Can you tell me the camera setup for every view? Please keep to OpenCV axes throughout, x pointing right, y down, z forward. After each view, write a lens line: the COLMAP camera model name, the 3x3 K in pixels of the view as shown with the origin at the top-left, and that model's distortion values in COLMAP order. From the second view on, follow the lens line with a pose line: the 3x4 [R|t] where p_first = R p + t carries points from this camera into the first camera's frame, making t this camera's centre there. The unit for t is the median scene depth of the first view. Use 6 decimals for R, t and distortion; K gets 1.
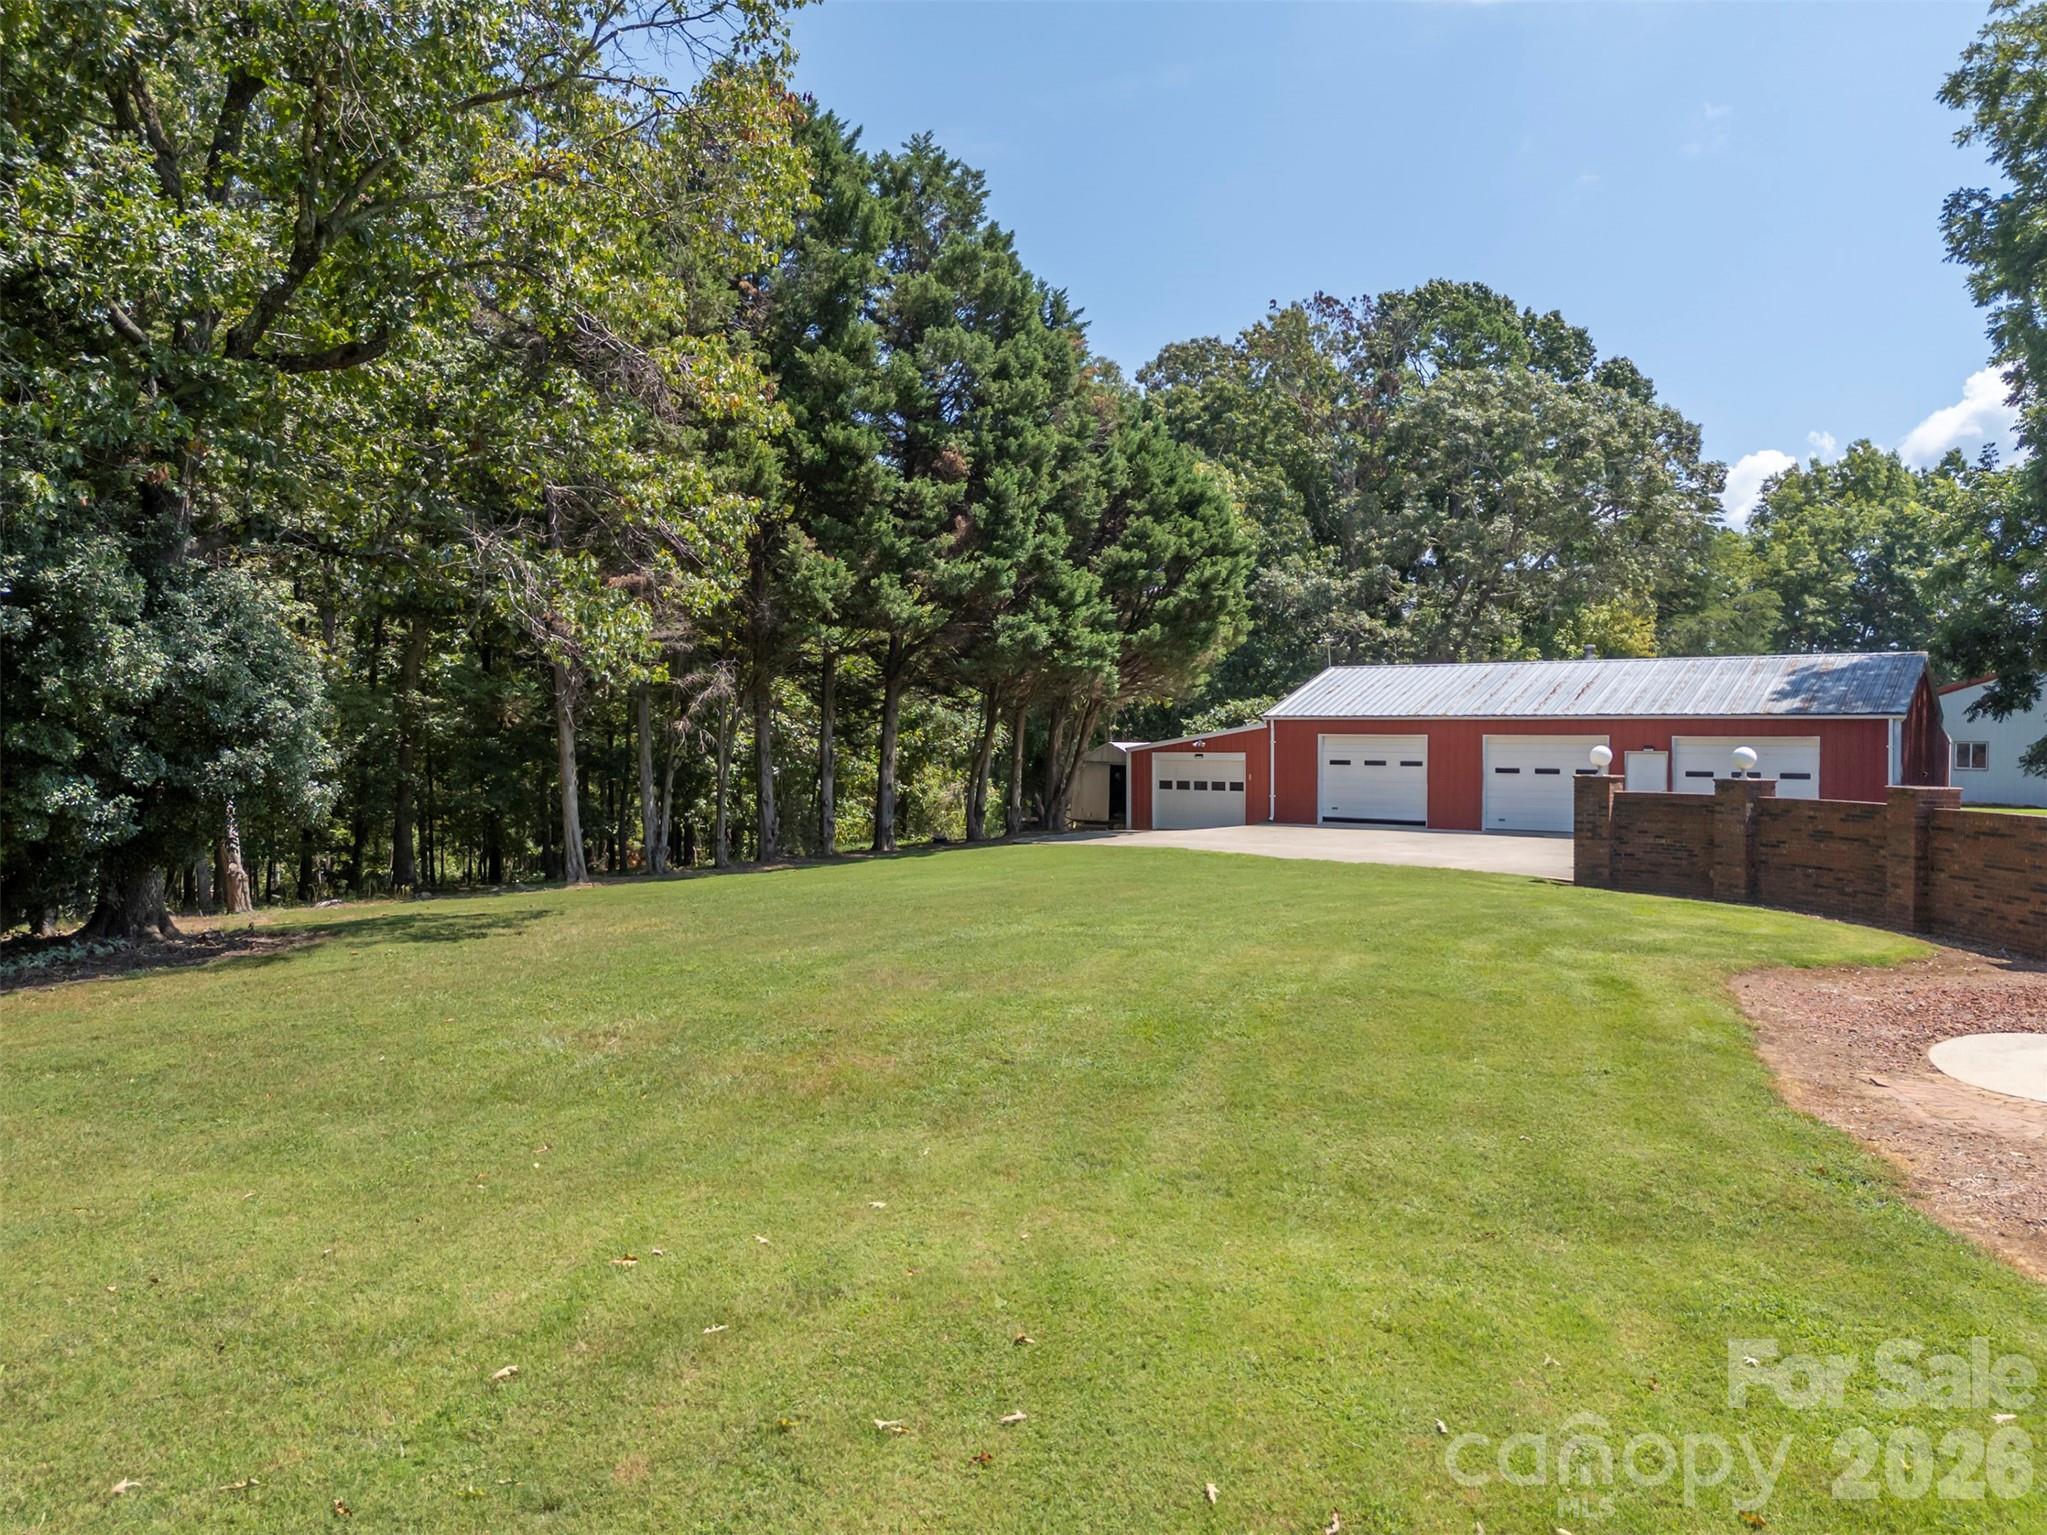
lens RADIAL K [[1505.9, 0, 1026.9], [0, 1505.9, 766.7], [0, 0, 1]] dist [0.070774, -0.039251]
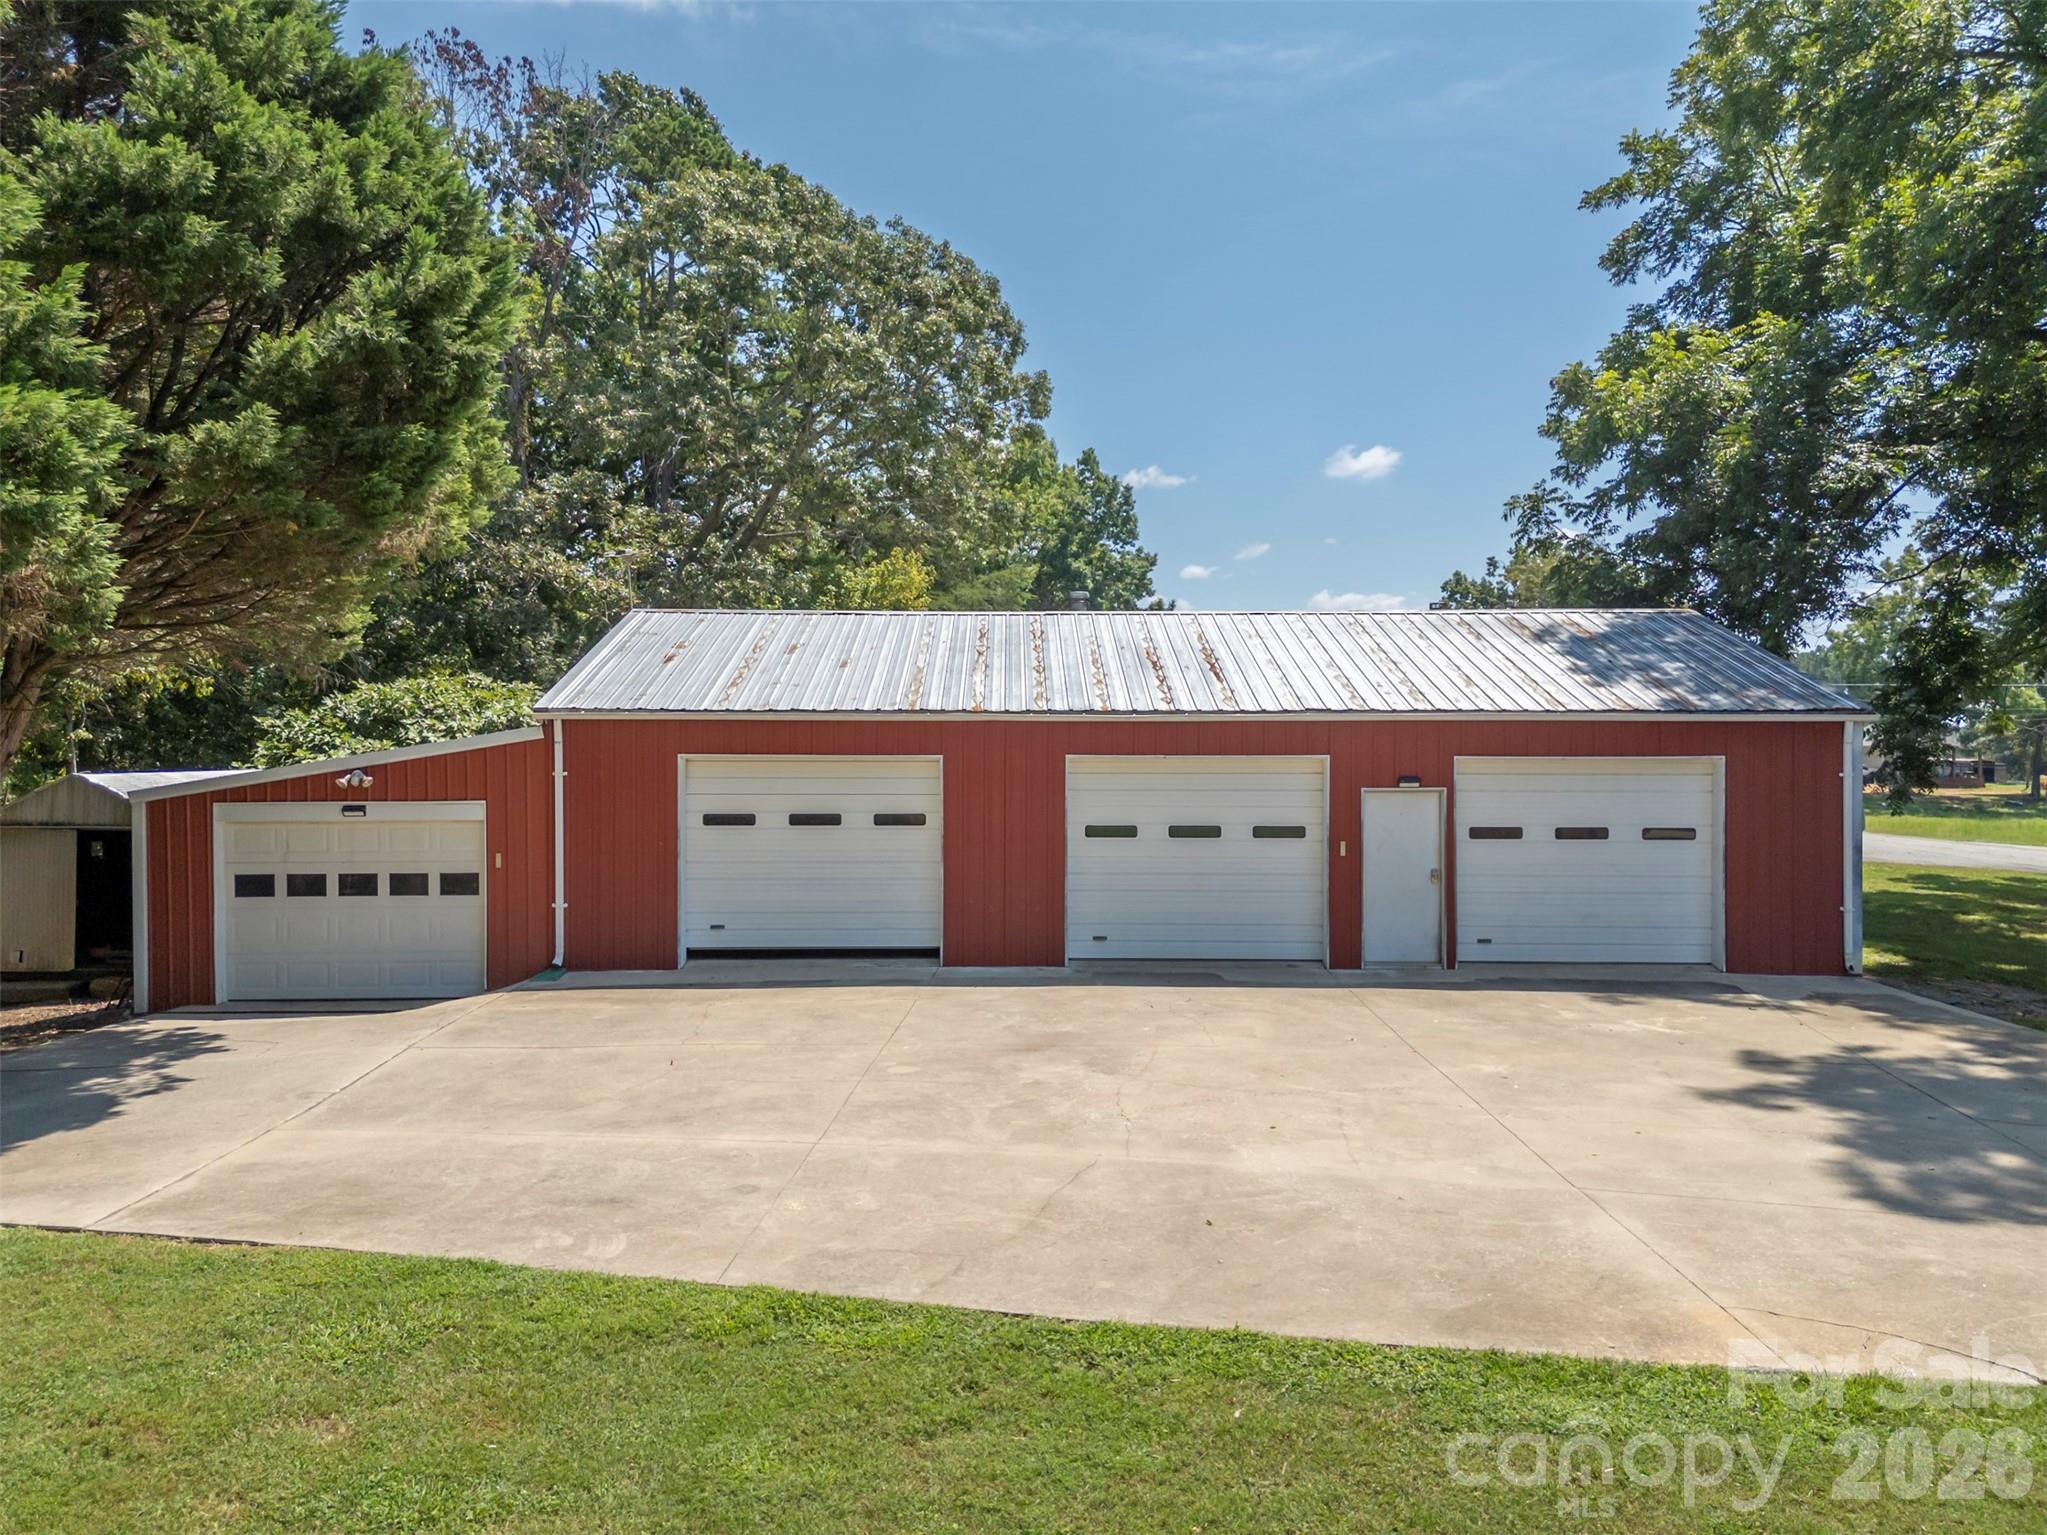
lens RADIAL K [[1505.9, 0, 1026.7], [0, 1505.9, 768.1], [0, 0, 1]] dist [0.070774, -0.039251]
pose [[0.815887, -0.014965, 0.578017, 0.028993], [0.015124, 0.999875, 0.004539, -0.018157], [-0.578013, 0.005039, 0.816012, 0.601446]]
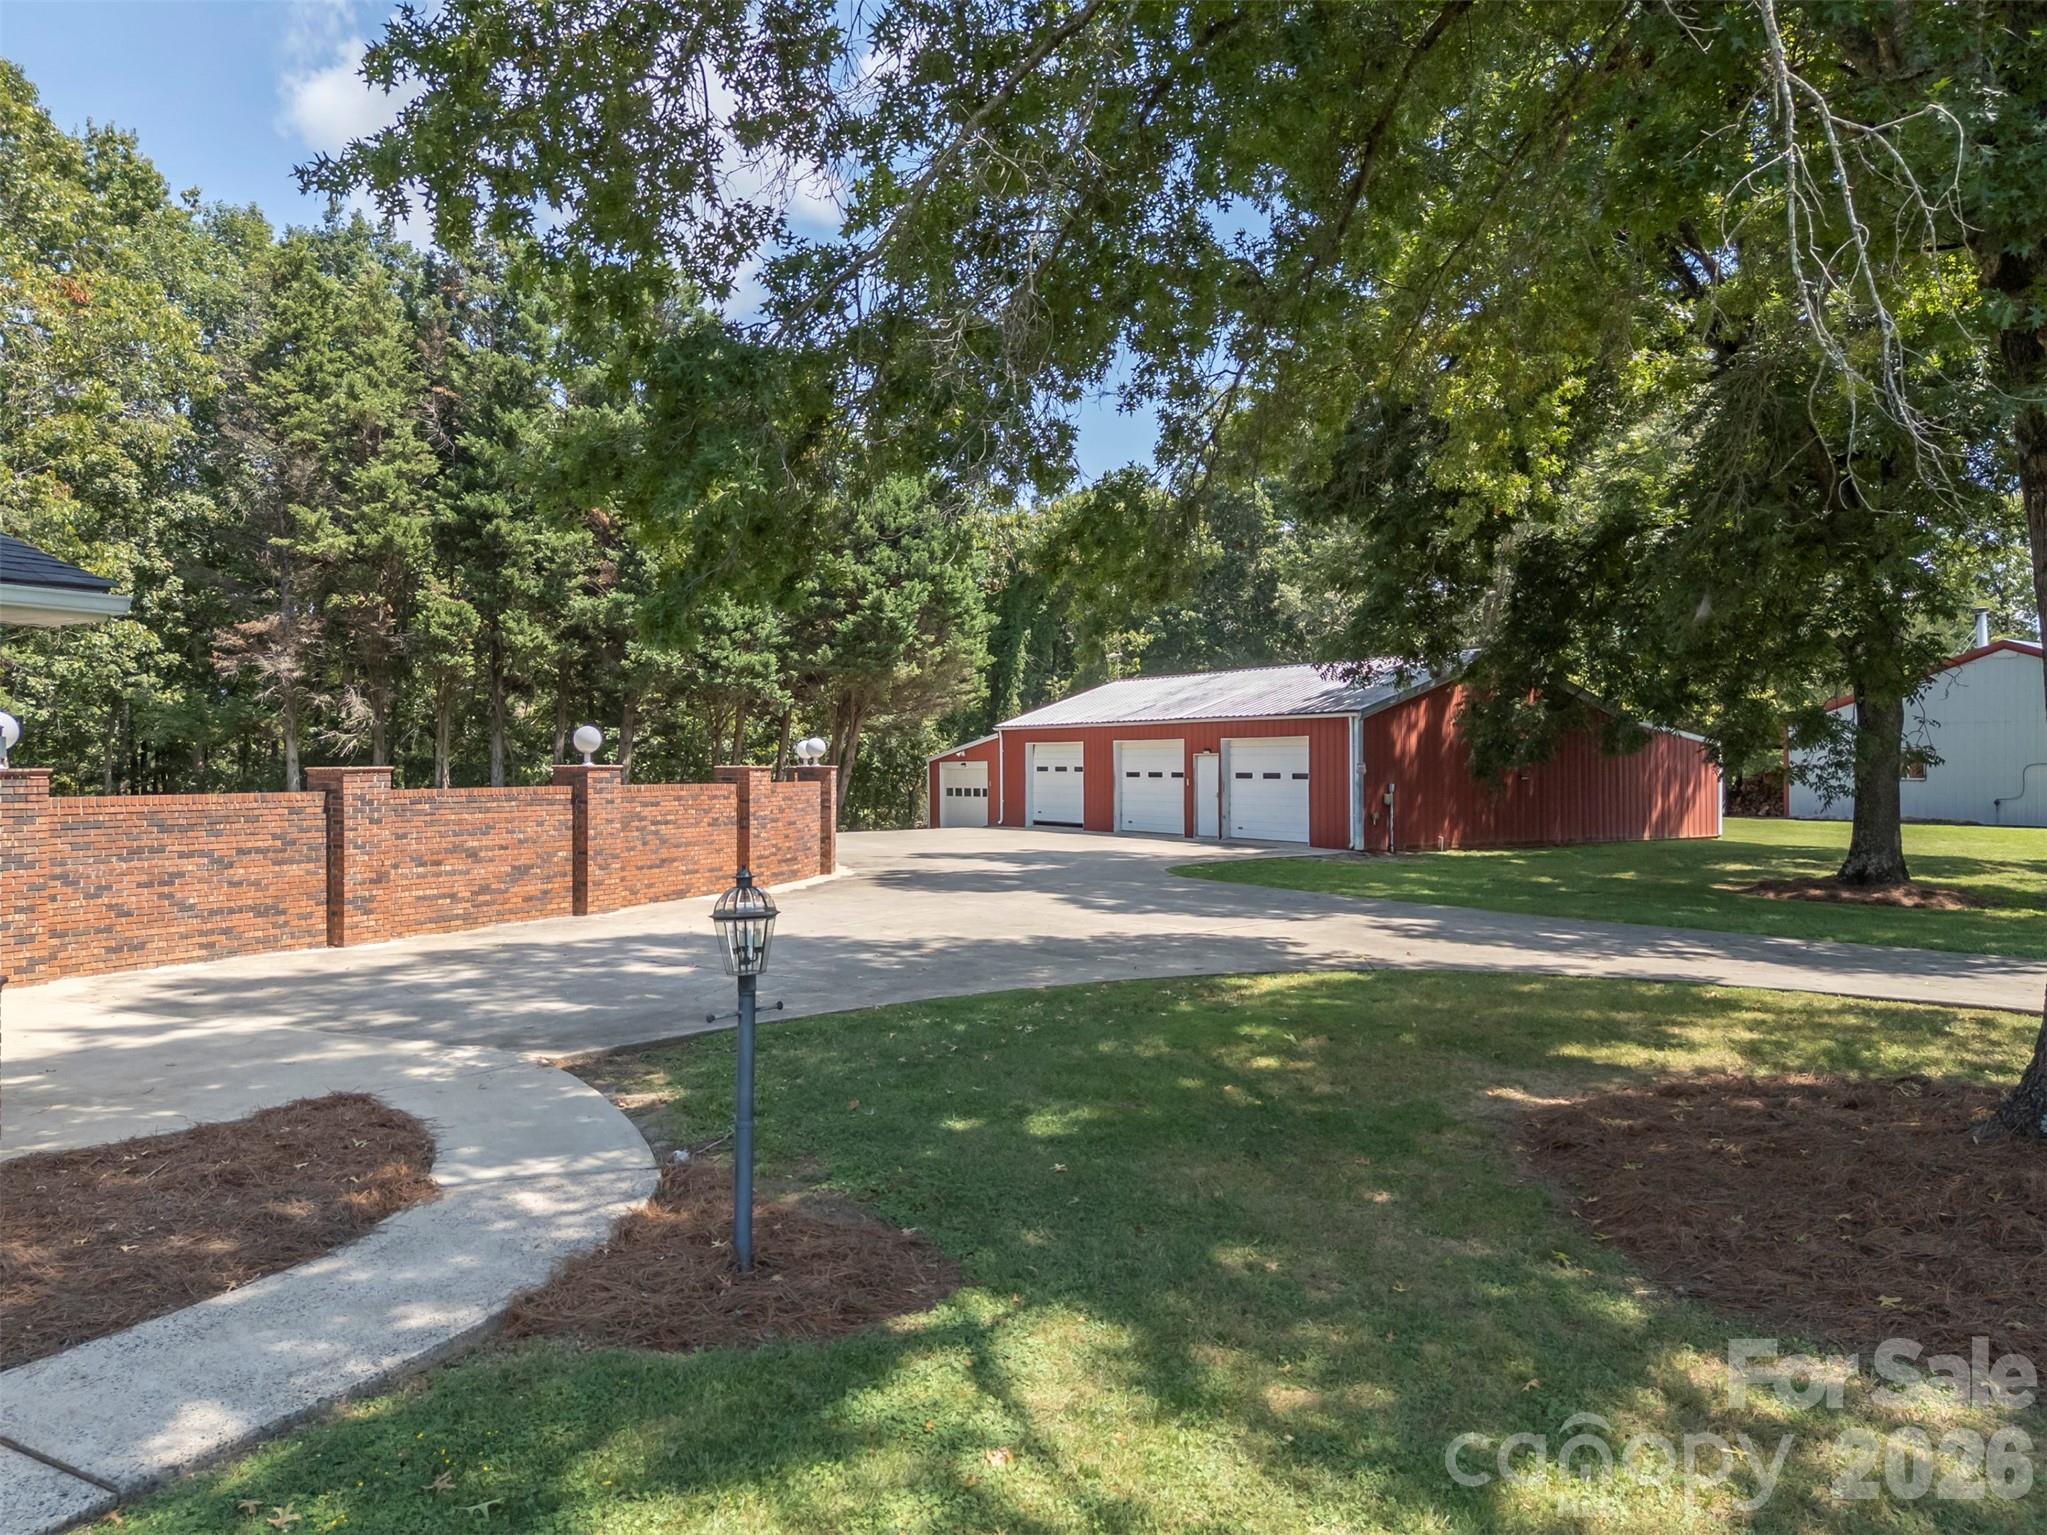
lens RADIAL K [[1505.9, 0, 1024.2], [0, 1505.9, 764.0], [0, 0, 1]] dist [0.070774, -0.039251]
pose [[0.913655, -0.028840, -0.405465, 0.617900], [0.031172, 0.999514, -0.000851, -0.005646], [0.405293, -0.011861, 0.914110, 0.039074]]
